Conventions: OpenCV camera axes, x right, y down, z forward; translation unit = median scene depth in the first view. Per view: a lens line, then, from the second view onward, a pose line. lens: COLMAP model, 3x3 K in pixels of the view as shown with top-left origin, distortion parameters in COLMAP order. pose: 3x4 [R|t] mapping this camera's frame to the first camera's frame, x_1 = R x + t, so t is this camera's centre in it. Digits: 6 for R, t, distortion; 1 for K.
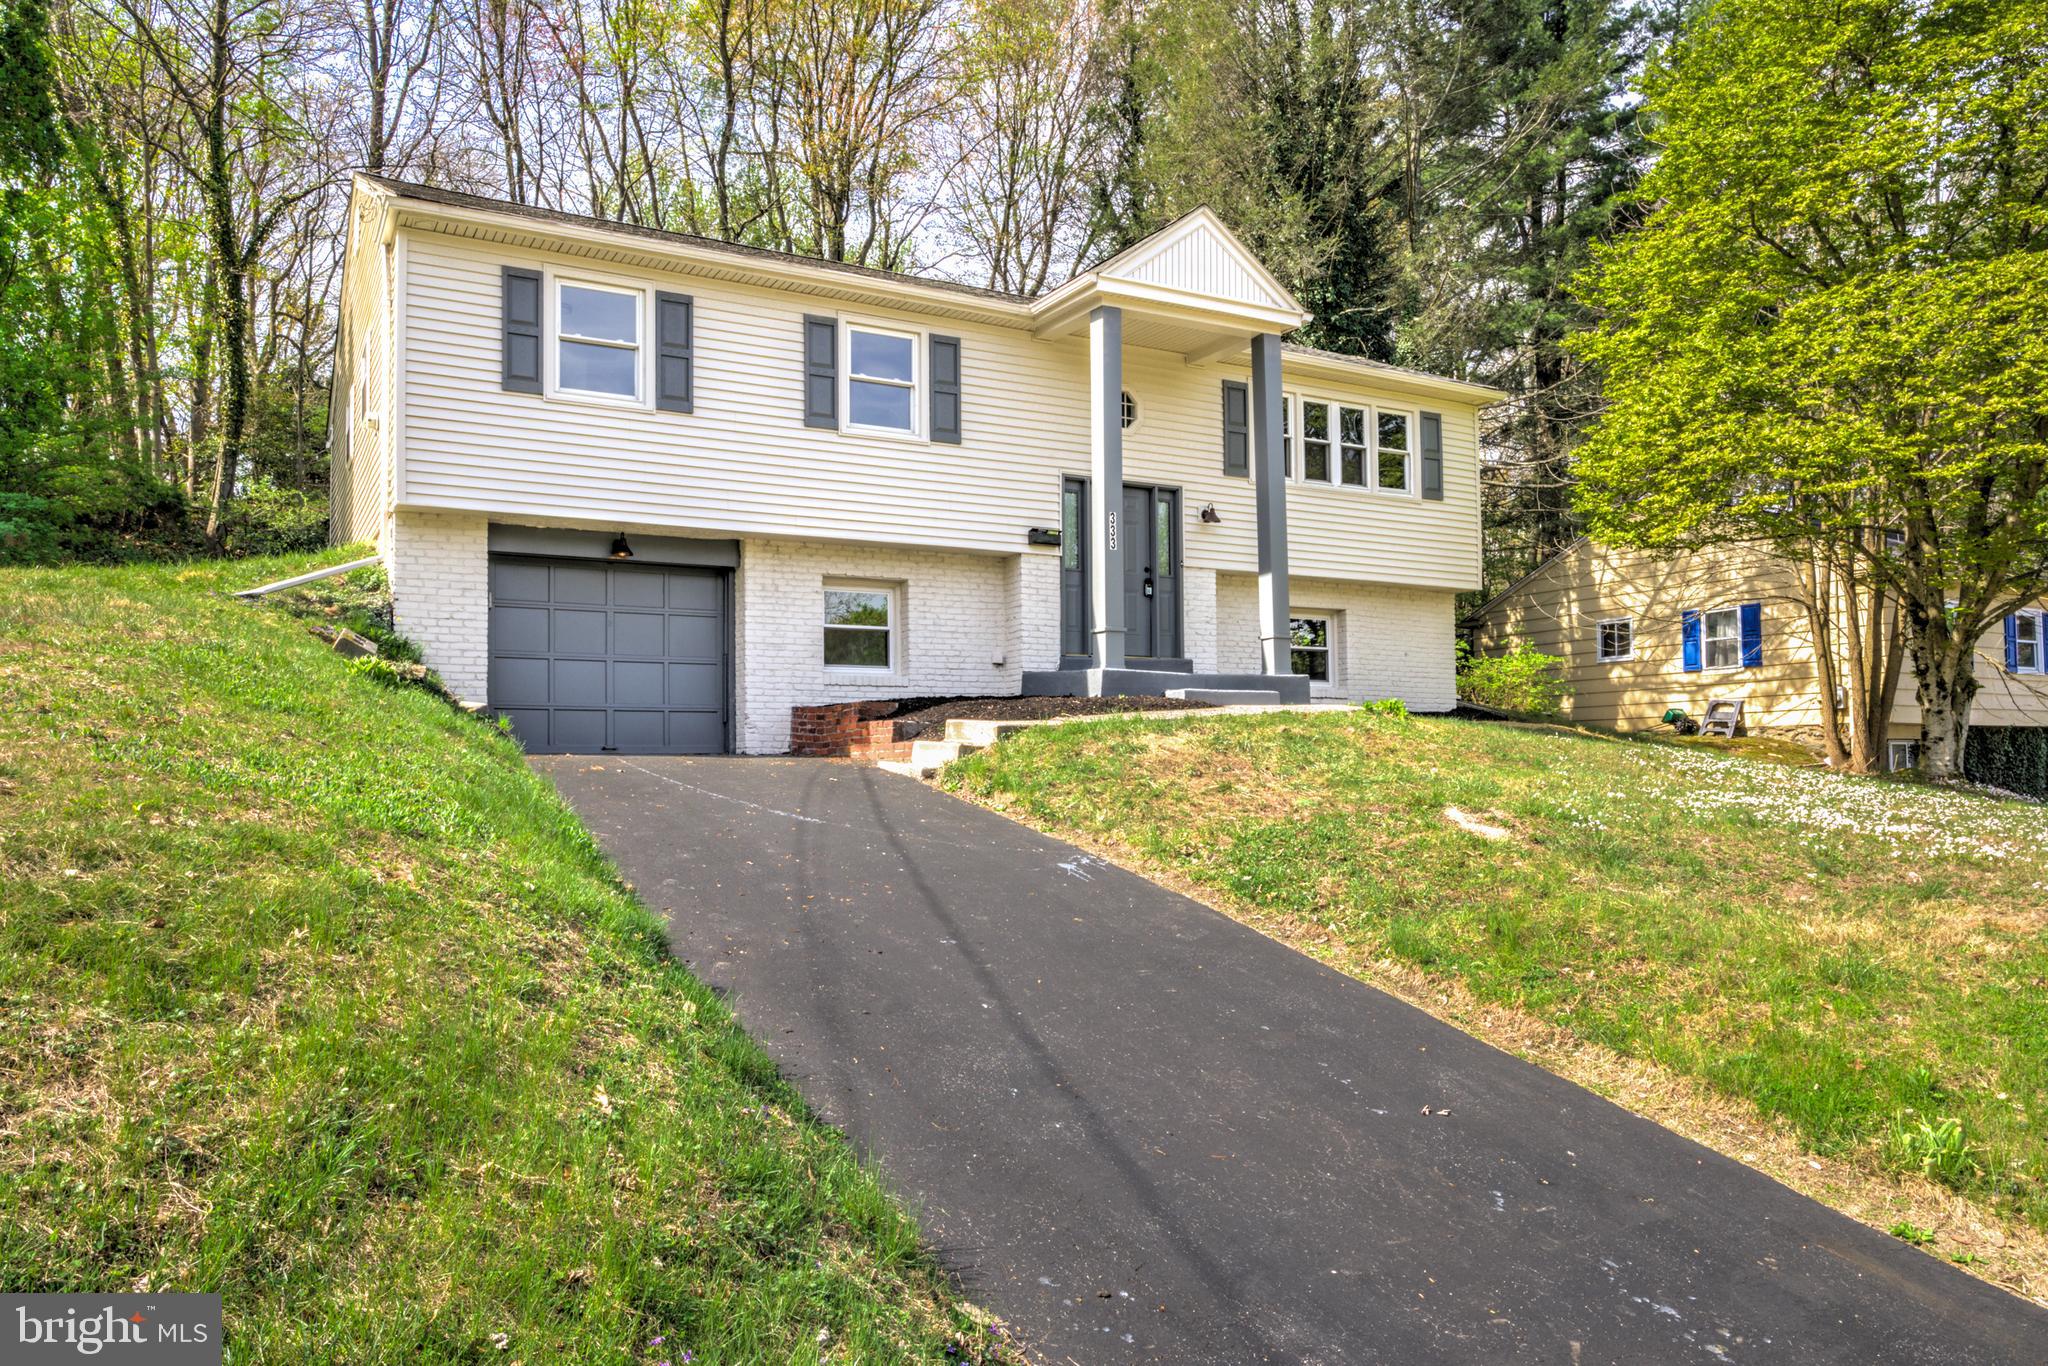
lens RADIAL K [[1387.5, 0, 998.5], [0, 1387.5, 740.5], [0, 0, 1]] dist [0.002696, -0.004206]
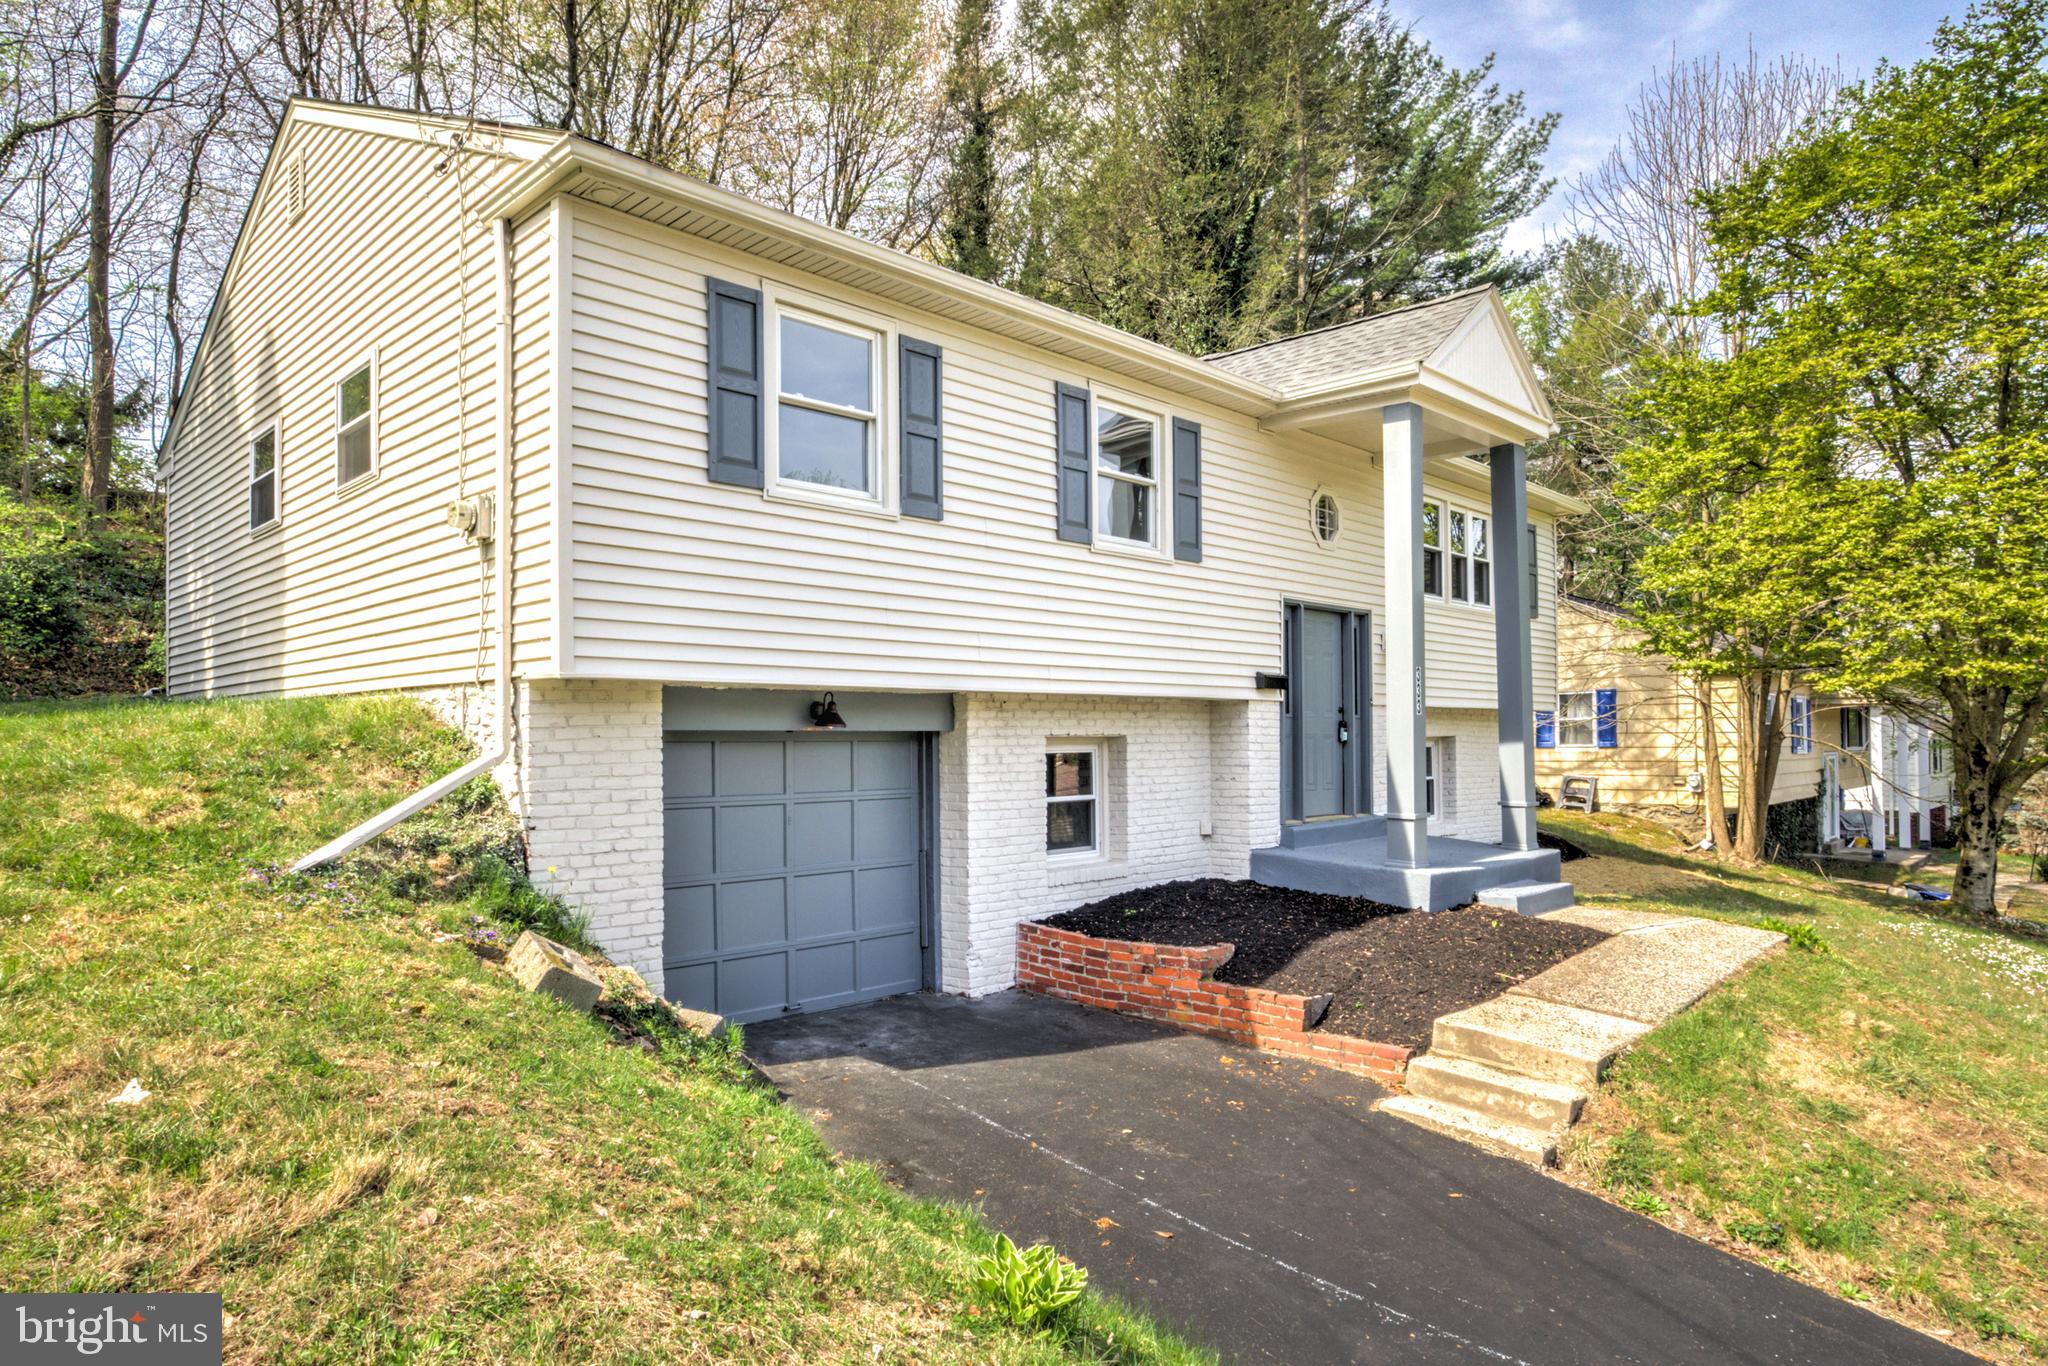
lens RADIAL K [[1213.1, 0, 962.9], [0, 1213.1, 739.7], [0, 0, 1]] dist [-0.008005, 0.005959]
pose [[0.963856, 0.004984, 0.266379, -0.343558], [-0.011567, 0.999665, 0.023150, -0.133604], [-0.266174, -0.025394, 0.963590, 0.396408]]
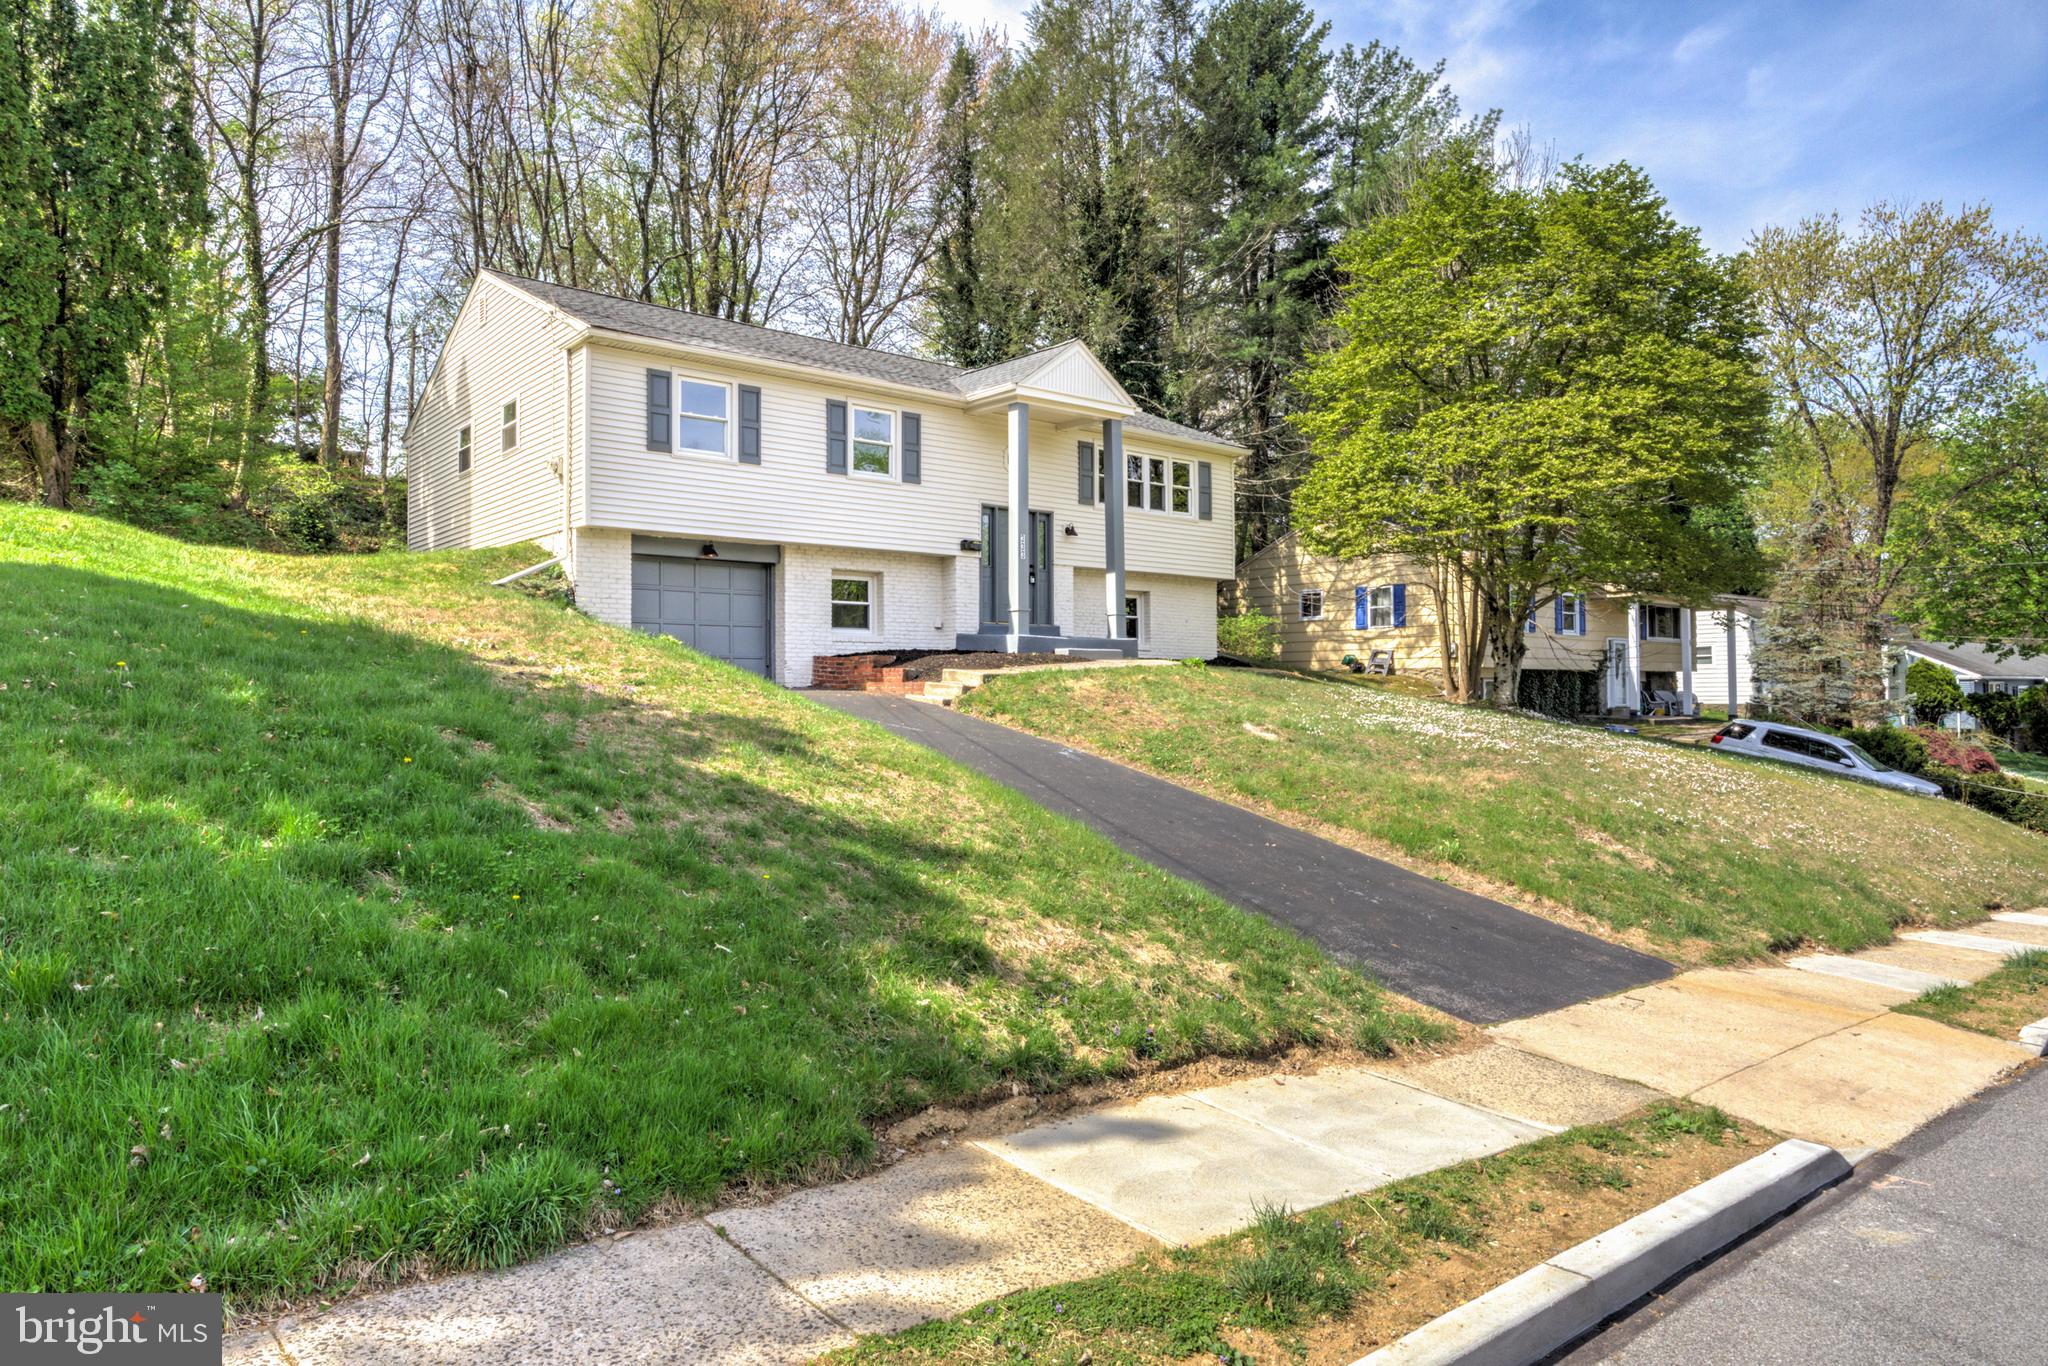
lens RADIAL K [[1253.8, 0, 1003.0], [0, 1253.8, 683.1], [0, 0, 1]] dist [-0.002867, -0.000327]
pose [[0.982194, 0.008085, 0.187698, -0.201200], [-0.011339, 0.999803, 0.016269, -0.019111], [-0.187529, -0.018107, 0.982092, -0.385620]]
